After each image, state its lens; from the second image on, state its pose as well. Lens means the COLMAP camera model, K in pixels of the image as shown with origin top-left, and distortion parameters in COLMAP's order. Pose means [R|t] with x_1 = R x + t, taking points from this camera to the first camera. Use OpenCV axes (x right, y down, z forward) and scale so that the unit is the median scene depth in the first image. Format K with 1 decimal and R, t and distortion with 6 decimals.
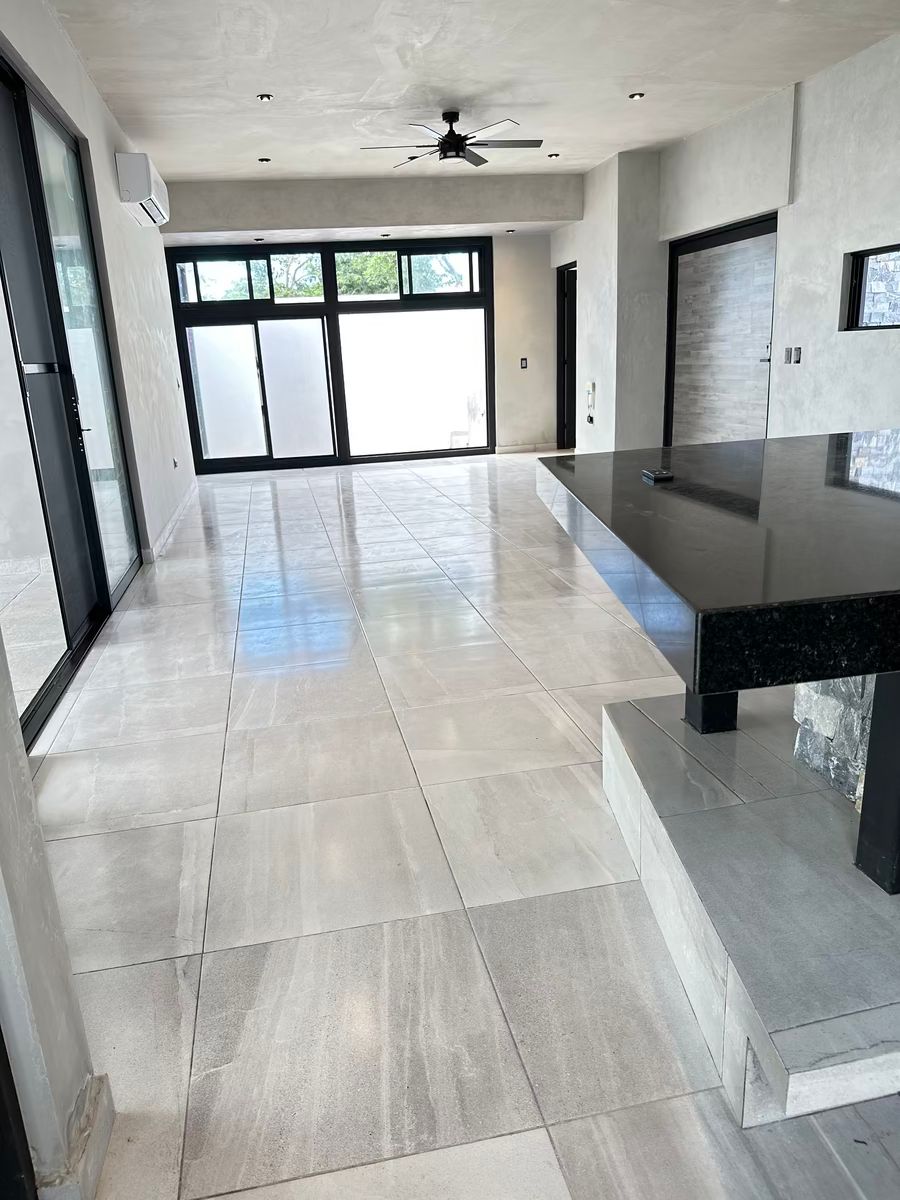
lens RADIAL K [[844.5, 0, 456.0], [0, 844.5, 602.4], [0, 0, 1]] dist [0.046416, -0.041207]
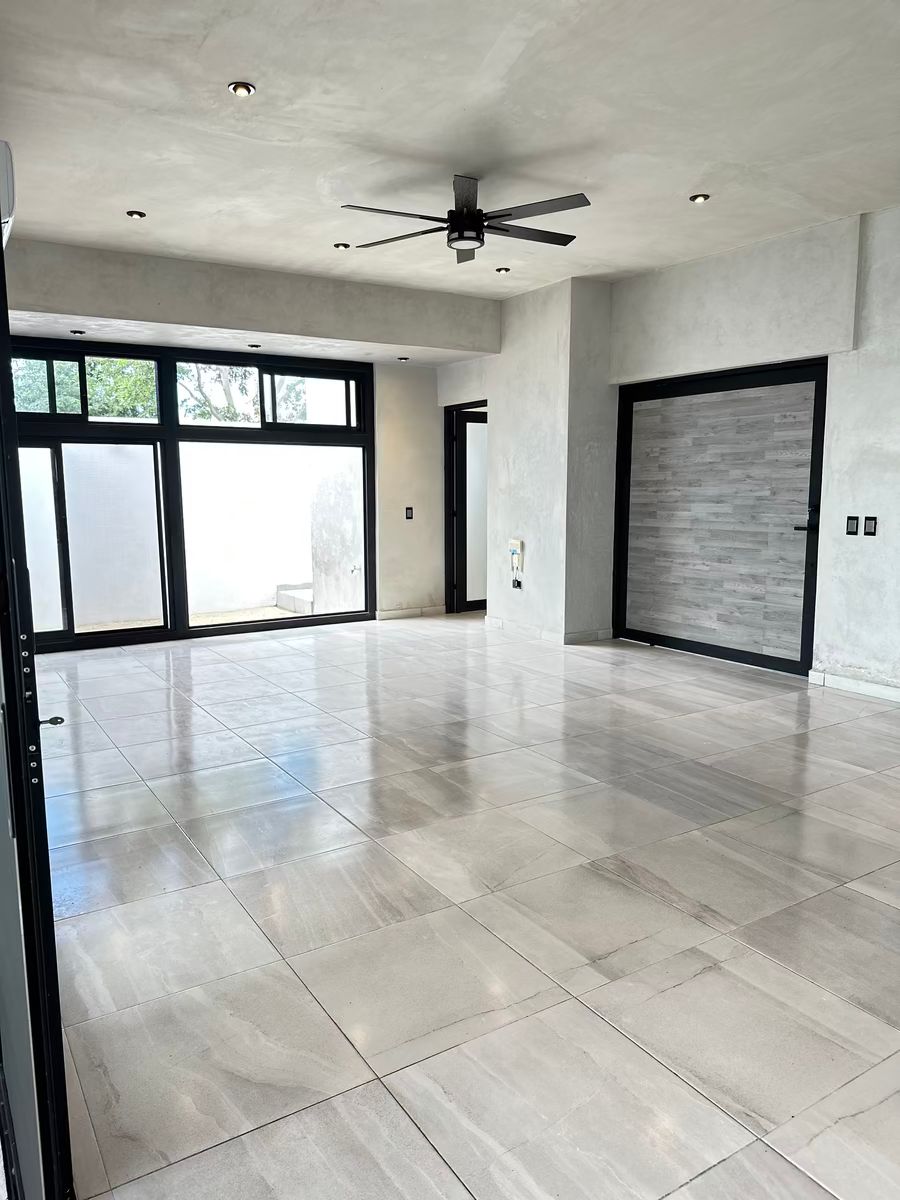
lens RADIAL K [[844.5, 0, 461.5], [0, 844.5, 629.5], [0, 0, 1]] dist [0.046416, -0.041207]
pose [[0.940976, -0.009603, 0.338336, -0.253585], [0.053189, 0.991373, -0.119790, -0.115657], [-0.334267, 0.130716, 0.933370, 0.385092]]
